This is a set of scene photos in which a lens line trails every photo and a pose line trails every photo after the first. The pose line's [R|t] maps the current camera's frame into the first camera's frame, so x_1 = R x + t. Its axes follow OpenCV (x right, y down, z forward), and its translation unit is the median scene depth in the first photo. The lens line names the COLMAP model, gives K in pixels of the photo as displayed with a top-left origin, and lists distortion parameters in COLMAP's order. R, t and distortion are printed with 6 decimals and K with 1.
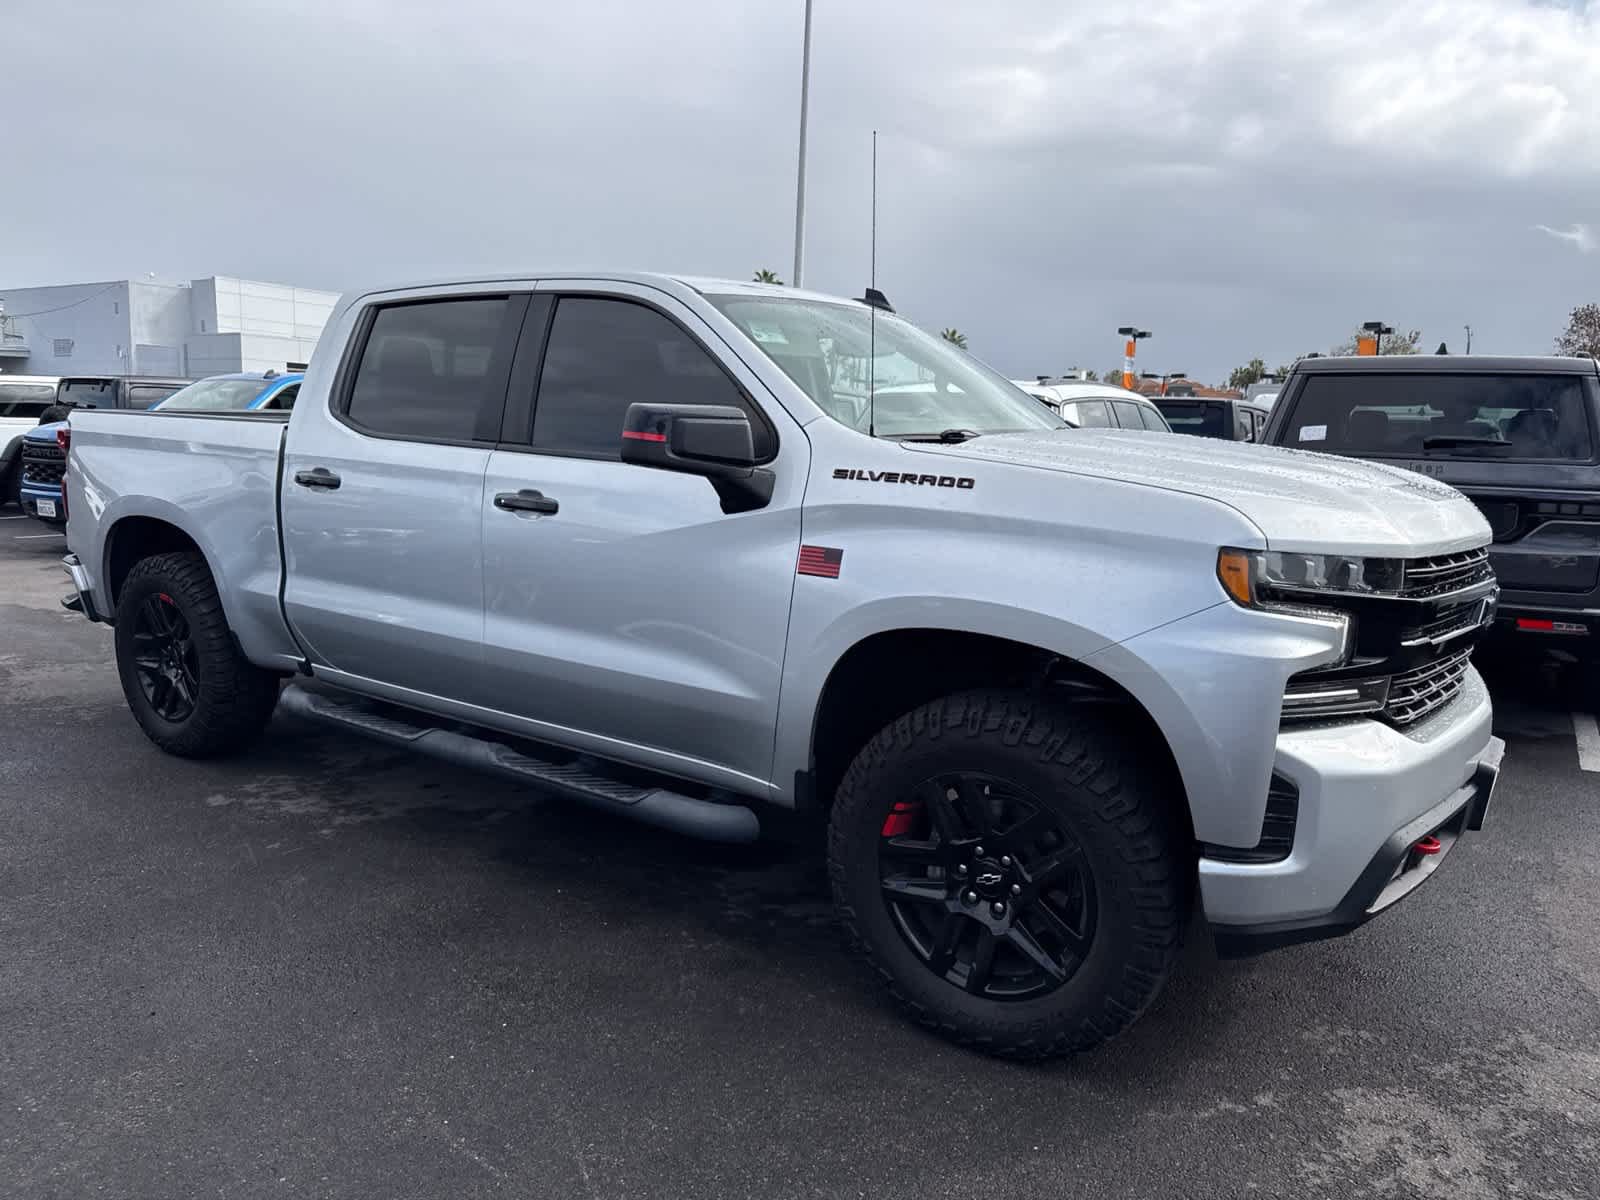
lens RADIAL K [[1134.1, 0, 795.5], [0, 1134.1, 594.0], [0, 0, 1]] dist [0.034456, -0.036908]
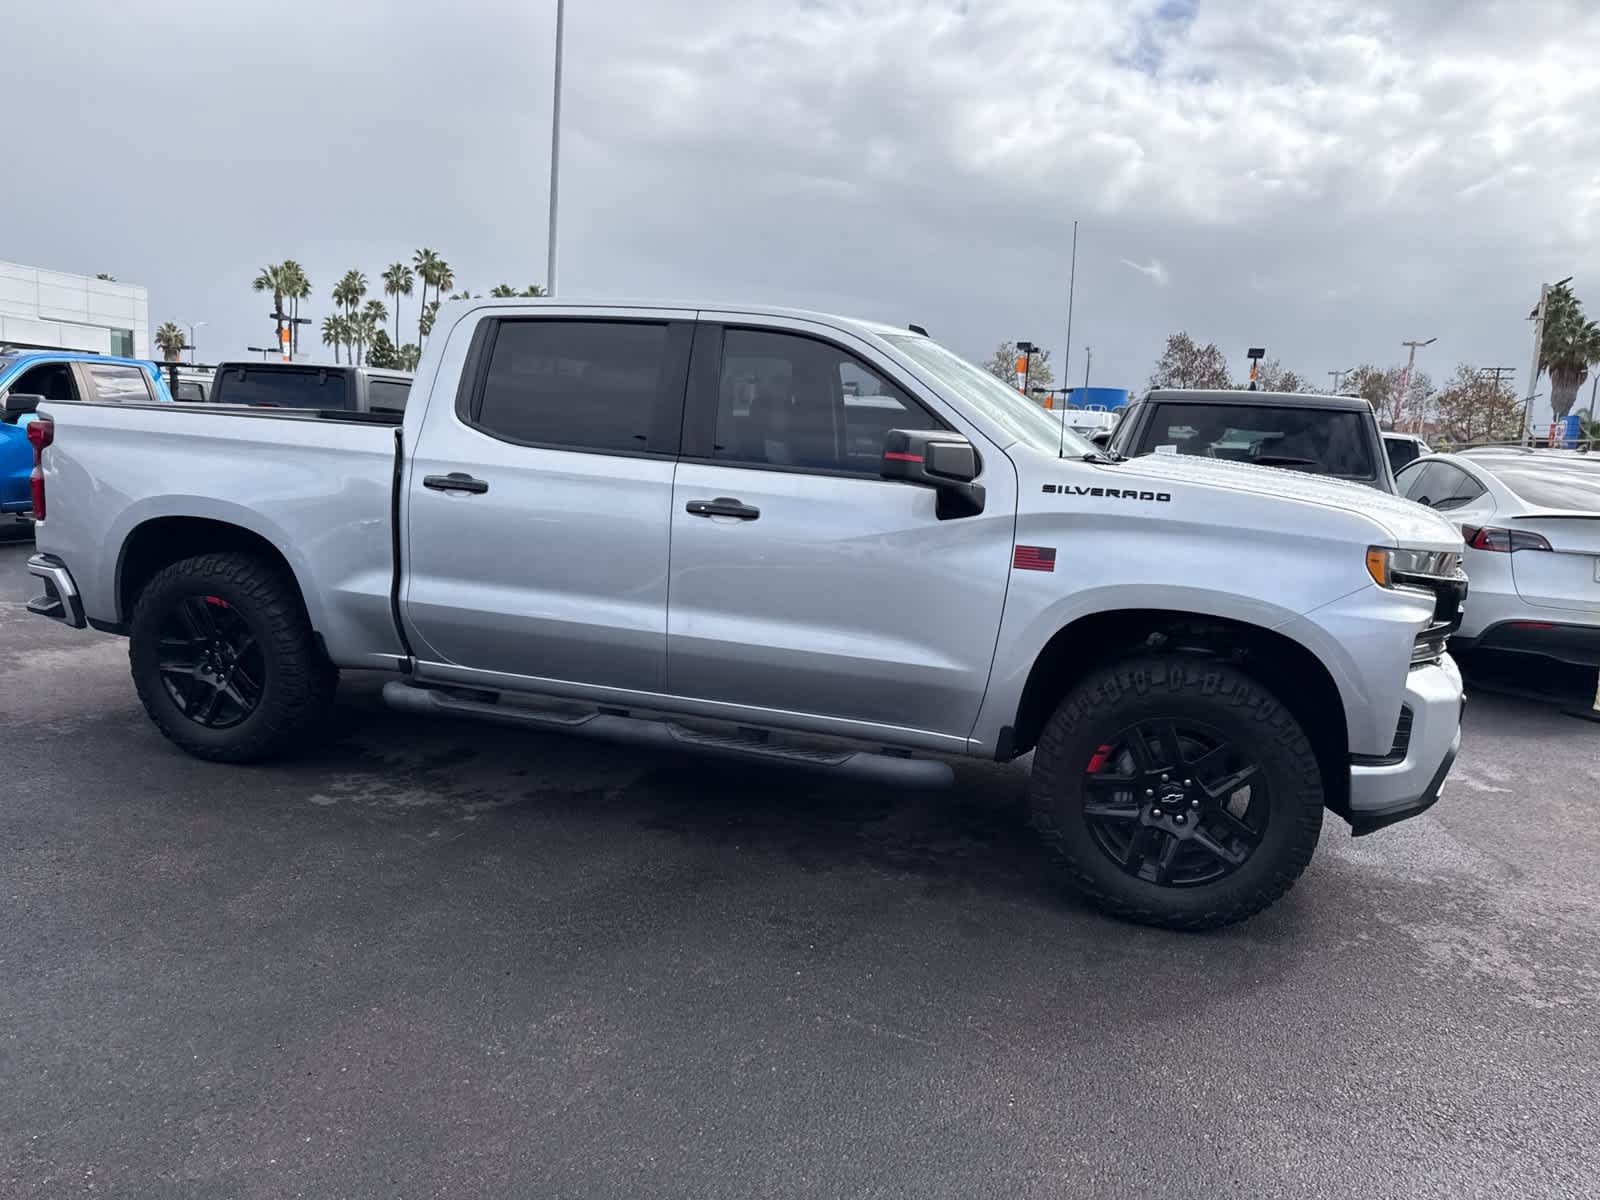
lens RADIAL K [[1134.1, 0, 798.5], [0, 1134.1, 597.4], [0, 0, 1]] dist [0.034456, -0.036908]
pose [[0.956067, -0.018657, 0.292555, -0.612634], [0.016308, 0.999812, 0.010469, -0.002426], [-0.292695, -0.005238, 0.956191, -0.132501]]
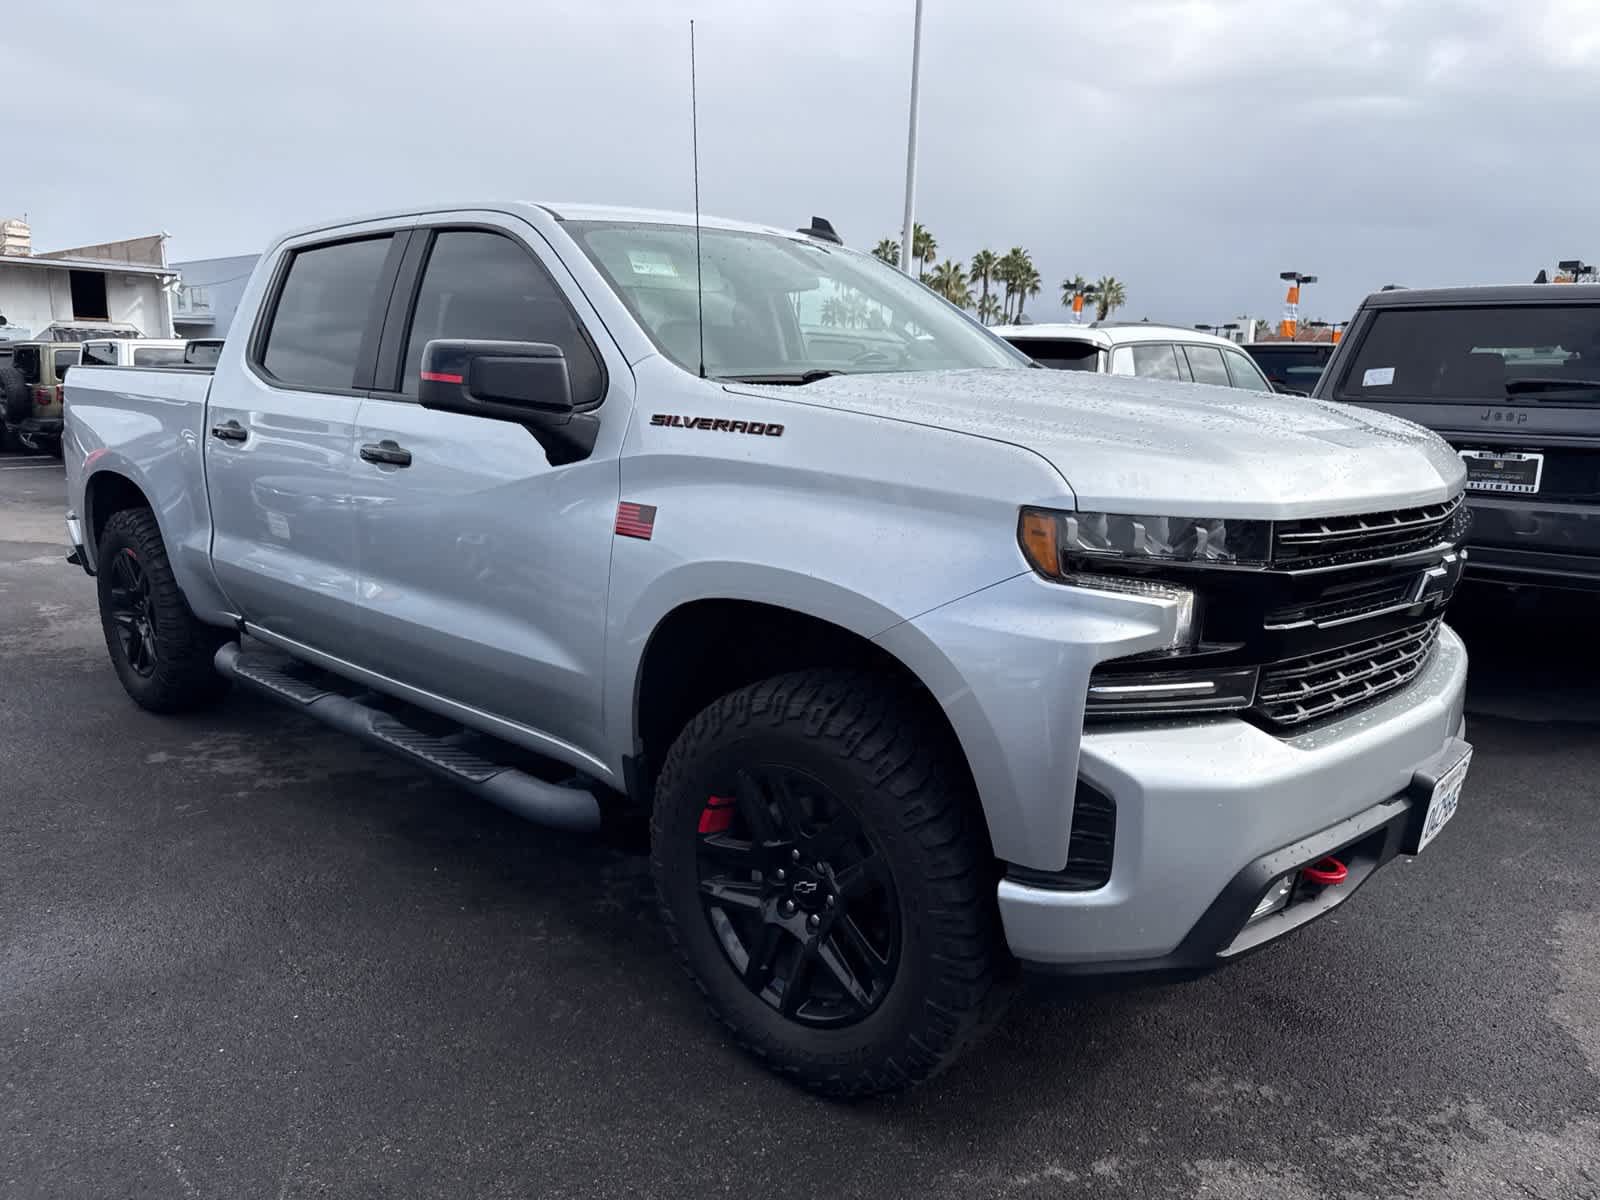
lens RADIAL K [[1134.1, 0, 801.0], [0, 1134.1, 596.0], [0, 0, 1]] dist [0.034456, -0.036908]
pose [[0.991460, 0.014992, -0.129550, 0.269852], [-0.010186, 0.999238, 0.037682, -0.004491], [0.130016, -0.036041, 0.990857, 0.144144]]
